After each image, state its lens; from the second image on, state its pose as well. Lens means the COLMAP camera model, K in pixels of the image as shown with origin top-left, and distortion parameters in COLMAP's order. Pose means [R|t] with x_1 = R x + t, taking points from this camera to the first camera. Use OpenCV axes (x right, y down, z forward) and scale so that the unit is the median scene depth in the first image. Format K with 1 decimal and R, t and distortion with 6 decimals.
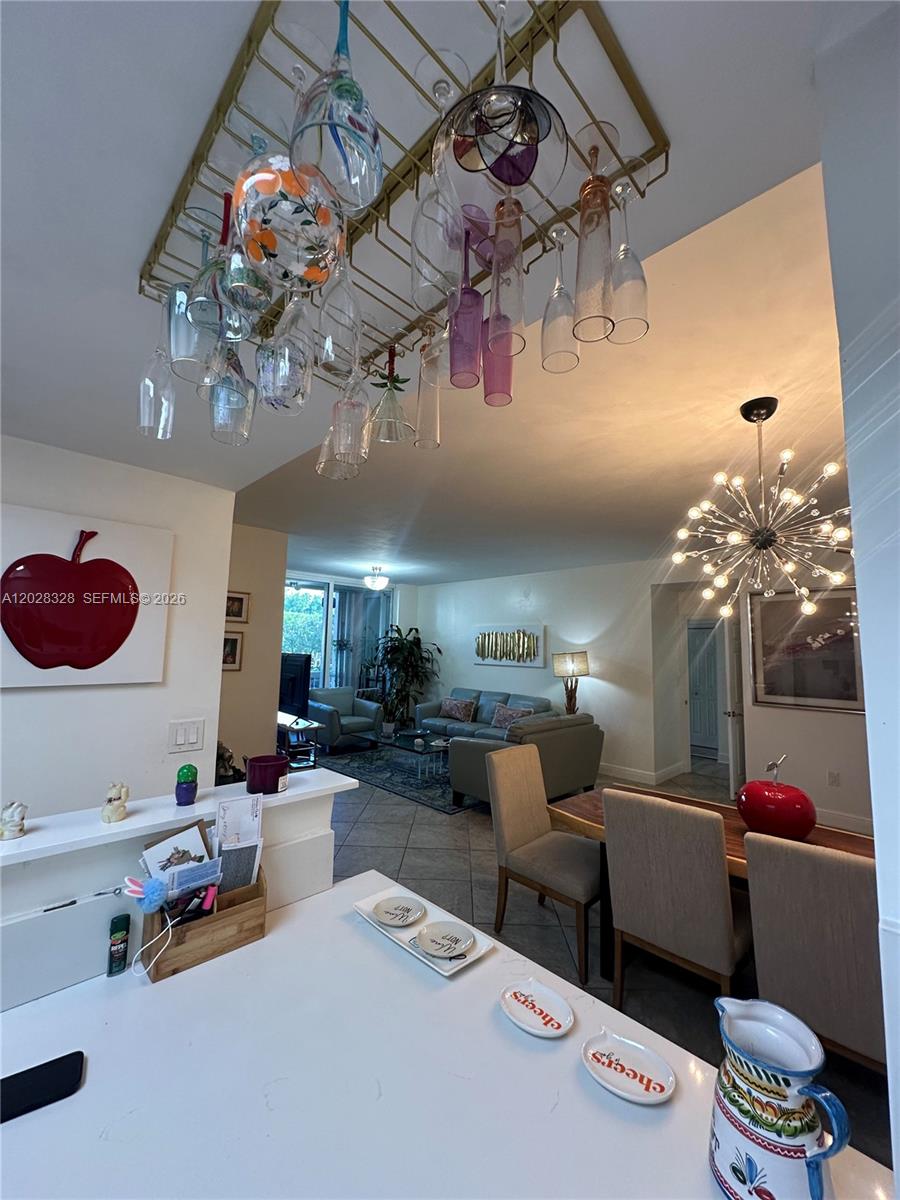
lens RADIAL K [[479.7, 0, 450.0], [0, 479.7, 604.9], [0, 0, 1]] dist [0.000925, 0.000208]
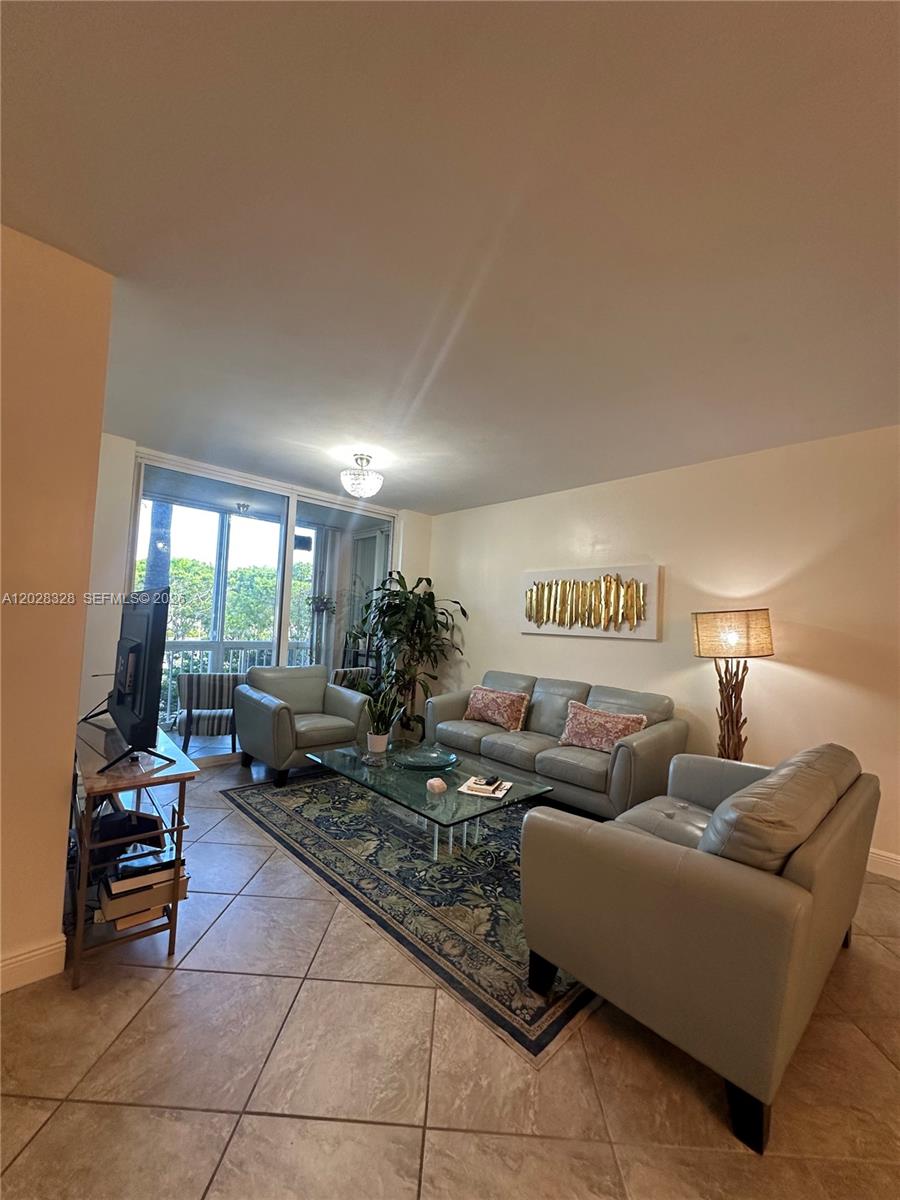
lens RADIAL K [[479.7, 0, 450.2], [0, 479.7, 597.5], [0, 0, 1]] dist [0.000925, 0.000208]
pose [[0.999689, 0.021739, -0.012186, -0.036910], [-0.021334, 0.999248, 0.032372, 0.061396], [0.012880, -0.032102, 0.999402, 0.398085]]
